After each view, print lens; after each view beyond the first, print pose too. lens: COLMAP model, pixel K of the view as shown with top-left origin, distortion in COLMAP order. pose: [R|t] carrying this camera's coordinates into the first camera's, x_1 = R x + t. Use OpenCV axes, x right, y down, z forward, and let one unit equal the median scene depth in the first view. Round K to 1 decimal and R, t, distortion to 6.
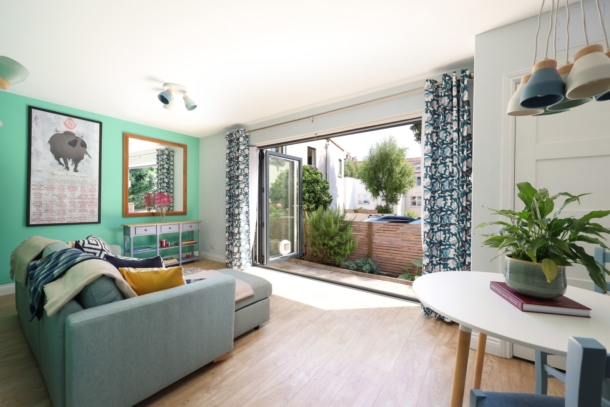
lens RADIAL K [[242.8, 0, 305.0], [0, 242.8, 203.5], [0, 0, 1]] dist [-0.001541, -0.000105]
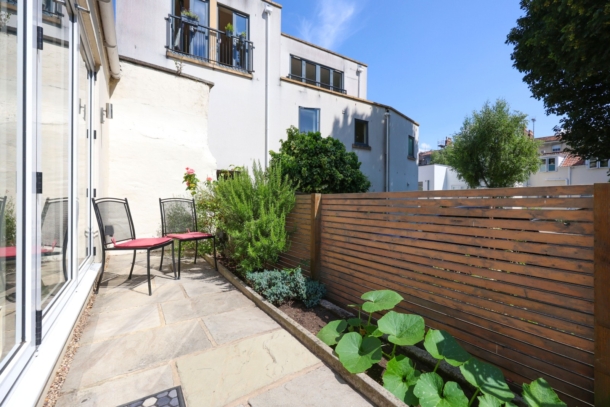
lens RADIAL K [[255.3, 0, 305.0], [0, 255.3, 203.5], [0, 0, 1]] dist [0.000185, -0.000022]
pose [[0.936913, 0.009072, -0.349445, 0.095770], [-0.006822, 0.999947, 0.007669, 0.019876], [0.349496, -0.004802, 0.936926, 0.117572]]
